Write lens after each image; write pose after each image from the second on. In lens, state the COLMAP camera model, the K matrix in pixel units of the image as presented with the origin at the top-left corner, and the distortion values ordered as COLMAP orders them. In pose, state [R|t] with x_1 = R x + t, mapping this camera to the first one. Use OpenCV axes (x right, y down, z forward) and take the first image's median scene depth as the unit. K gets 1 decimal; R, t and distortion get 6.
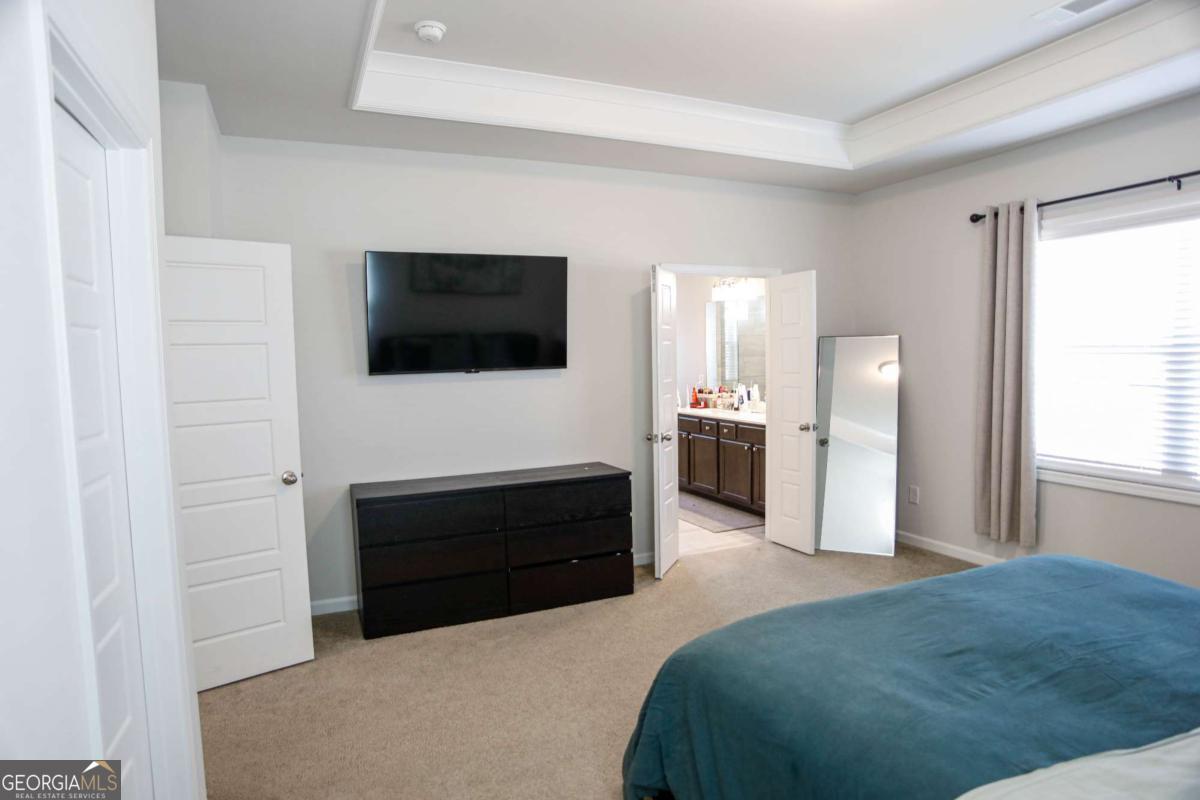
lens RADIAL K [[676.5, 0, 601.1], [0, 676.5, 403.2], [0, 0, 1]] dist [-0.114110, 0.064654]
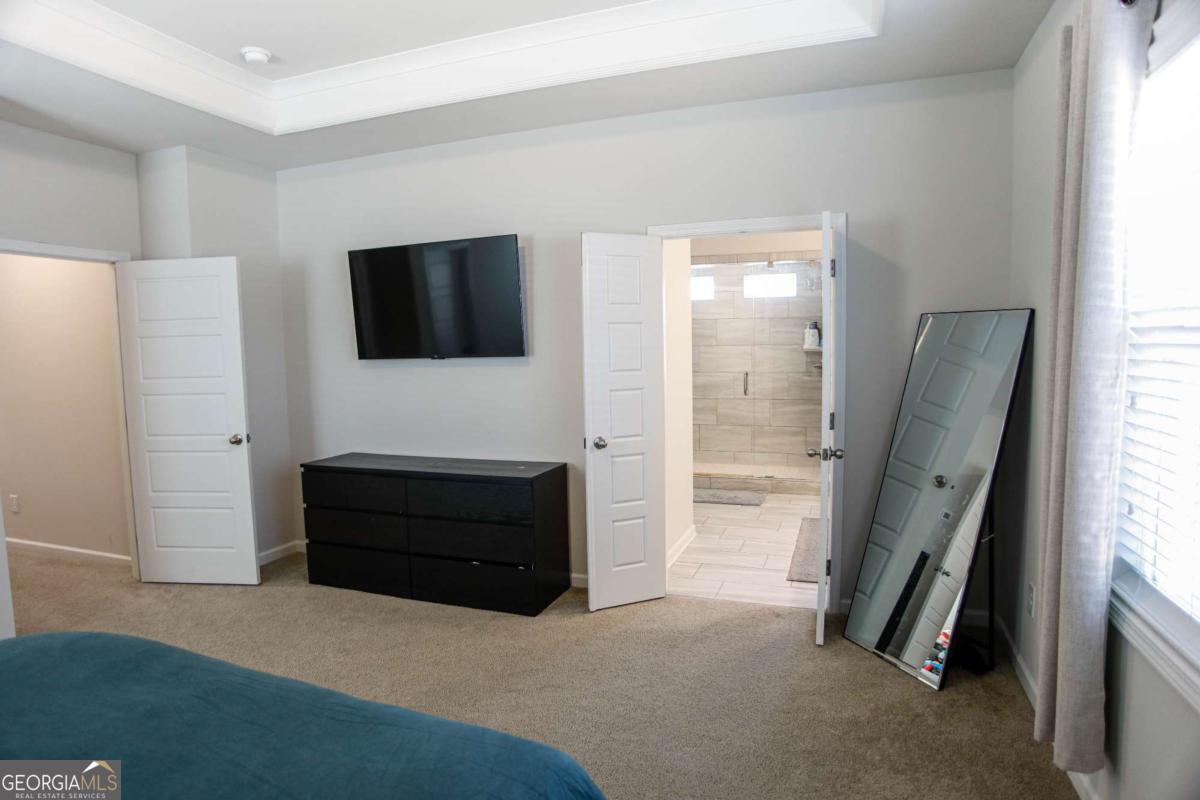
lens RADIAL K [[676.5, 0, 601.1], [0, 676.5, 403.2], [0, 0, 1]] dist [-0.114110, 0.064654]
pose [[0.717826, 0.069116, -0.692784, 0.733131], [-0.046943, 0.997601, 0.050887, -0.043801], [0.694638, -0.004006, 0.719348, 0.458499]]
